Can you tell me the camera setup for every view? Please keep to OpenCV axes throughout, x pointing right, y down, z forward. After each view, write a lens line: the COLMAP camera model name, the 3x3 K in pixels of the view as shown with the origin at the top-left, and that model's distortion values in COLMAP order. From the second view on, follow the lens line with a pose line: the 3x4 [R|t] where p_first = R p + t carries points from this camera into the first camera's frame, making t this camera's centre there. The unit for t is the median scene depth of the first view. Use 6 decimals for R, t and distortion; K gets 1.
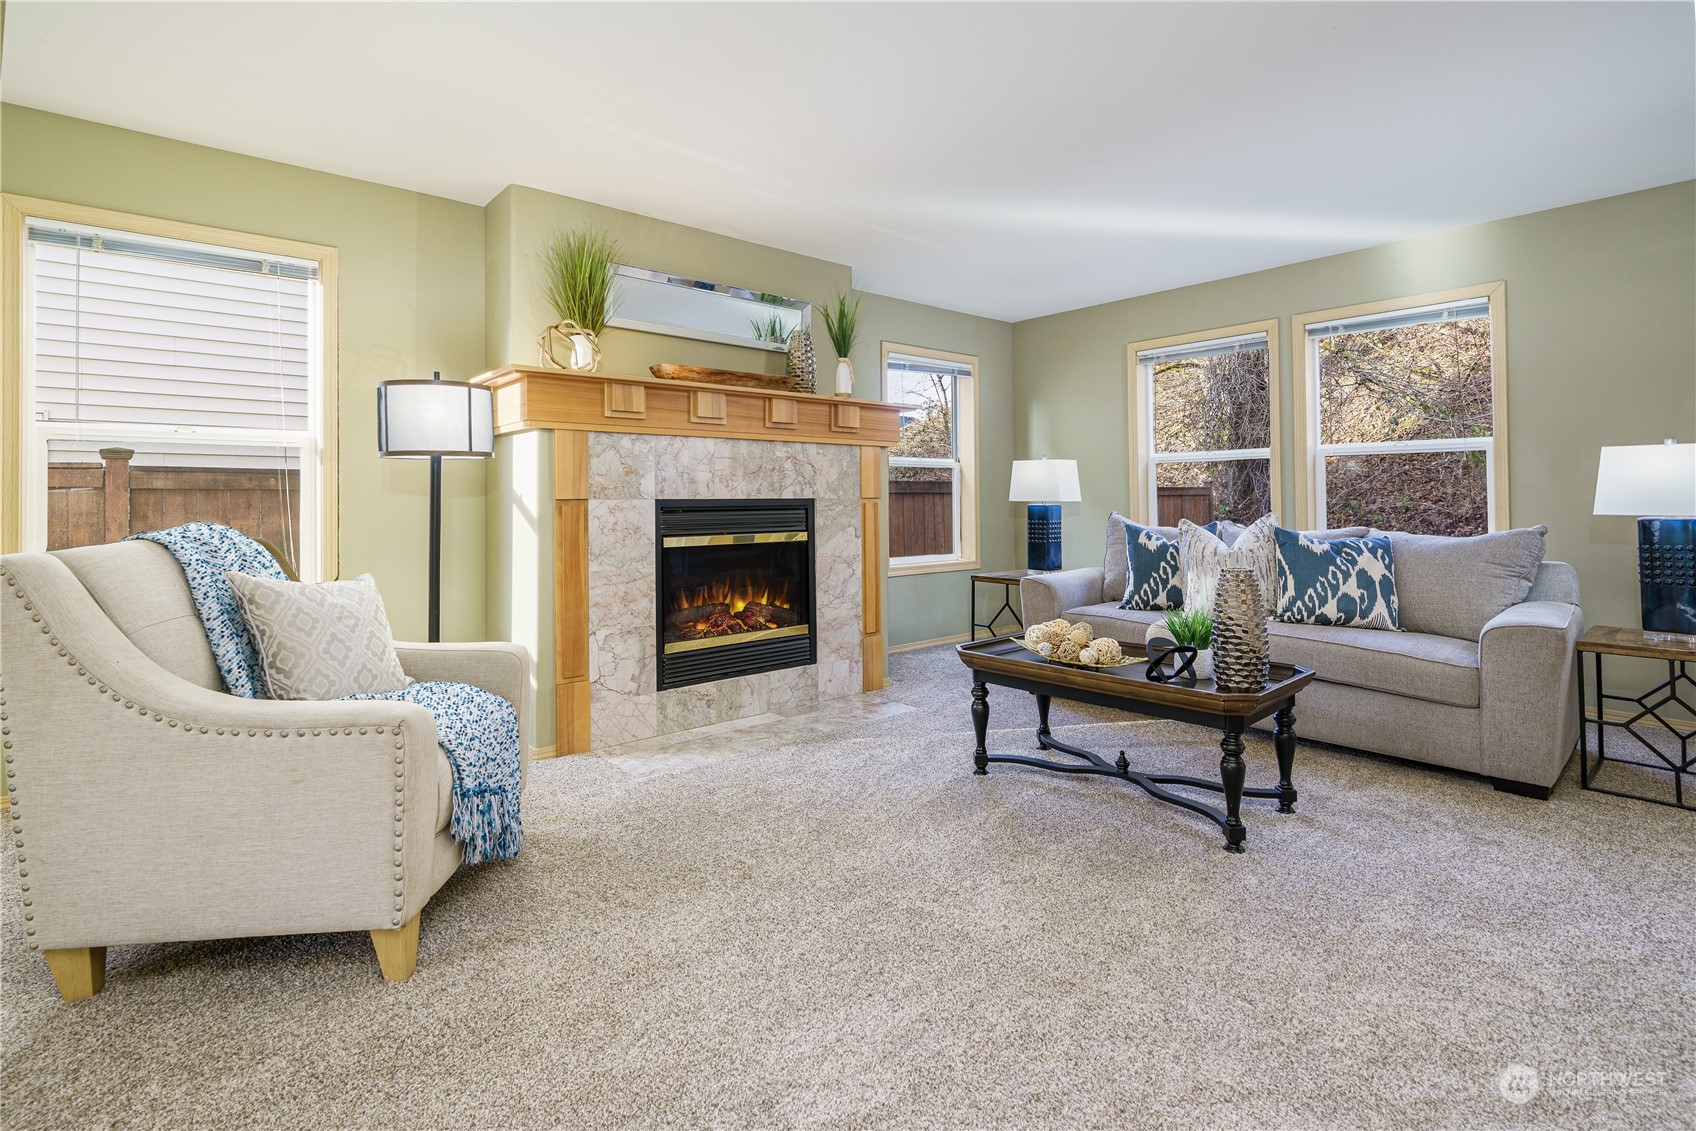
lens RADIAL K [[797.9, 0, 843.3], [0, 797.9, 501.8], [0, 0, 1]] dist [0.000508, 0.000019]
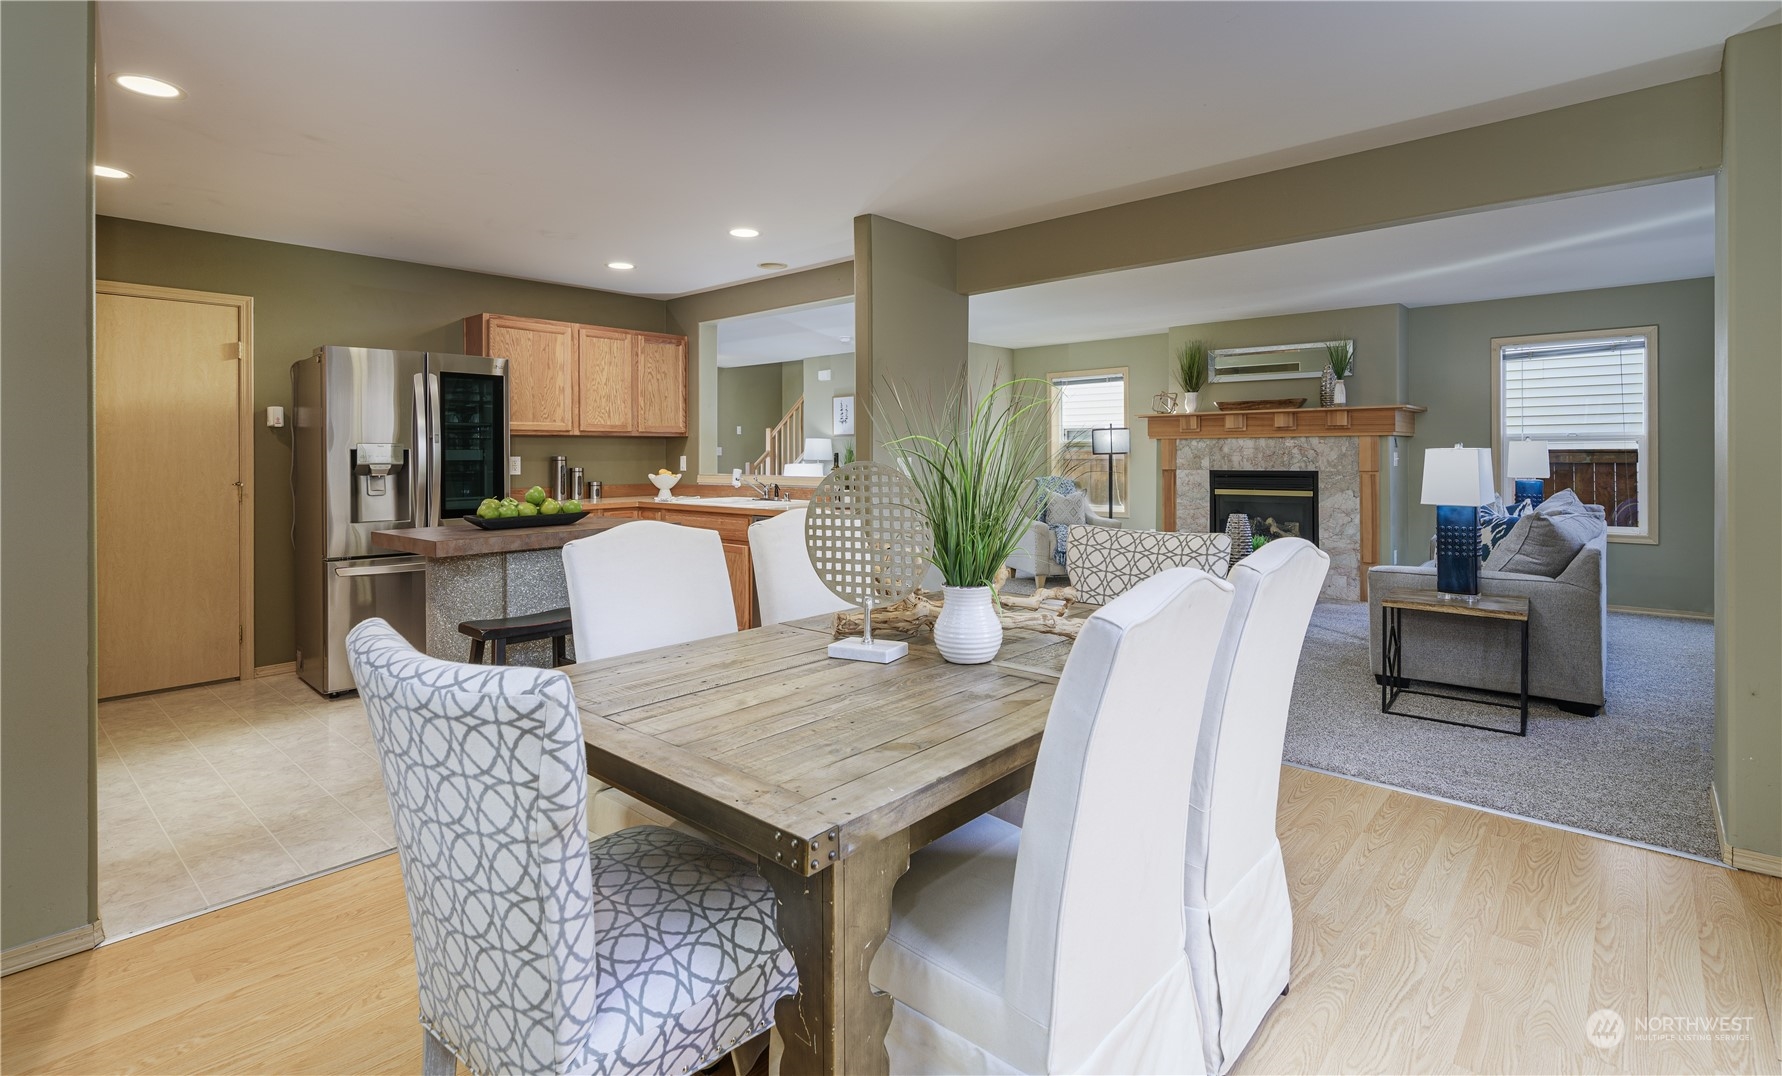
lens RADIAL K [[833.3, 0, 891.6], [0, 833.3, 451.2], [0, 0, 1]] dist [-0.001615, -0.000284]
pose [[0.147651, 0.007676, -0.989010, 1.580443], [0.009229, 0.999916, 0.009138, -0.070799], [0.988996, -0.010477, 0.147568, -0.105314]]
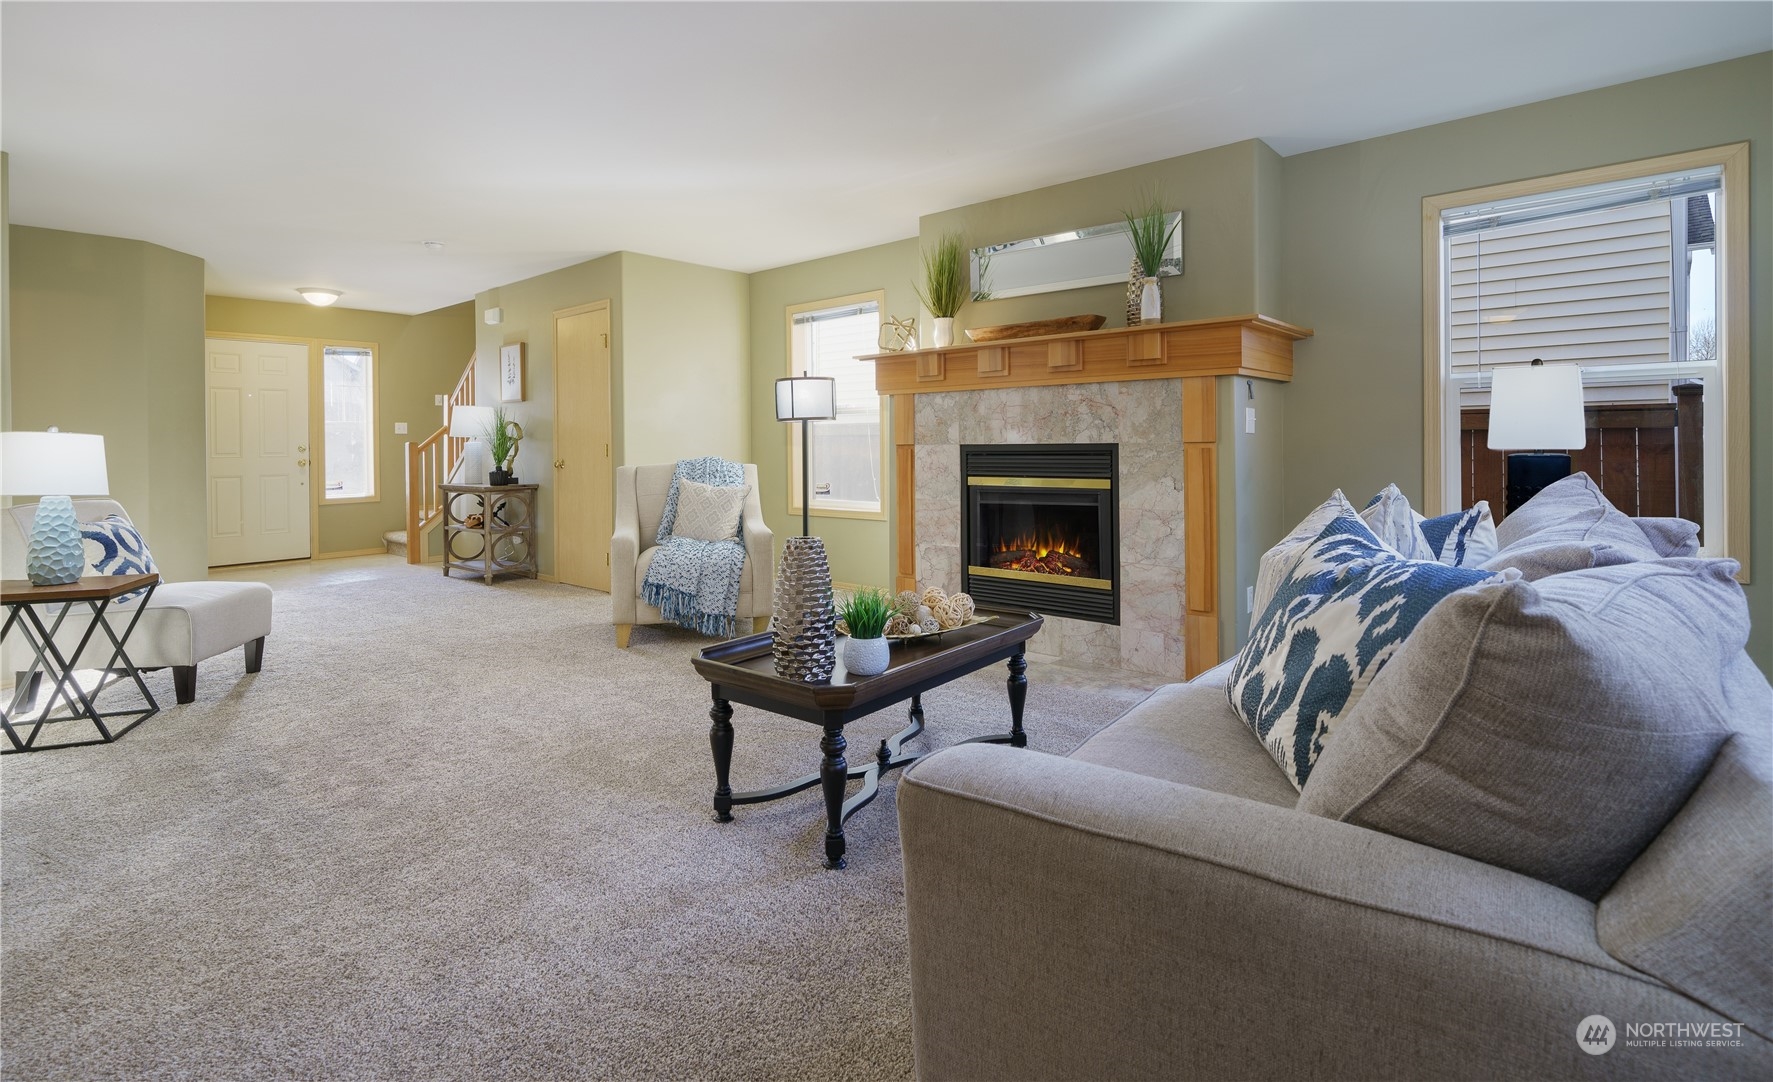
lens RADIAL K [[822.0, 0, 883.3], [0, 822.0, 443.6], [0, 0, 1]] dist [0.001208, 0.000299]
pose [[0.158698, 0.013132, -0.987240, 0.885709], [0.015320, 0.999758, 0.015761, -0.023540], [0.987208, -0.017626, 0.158459, 0.621329]]
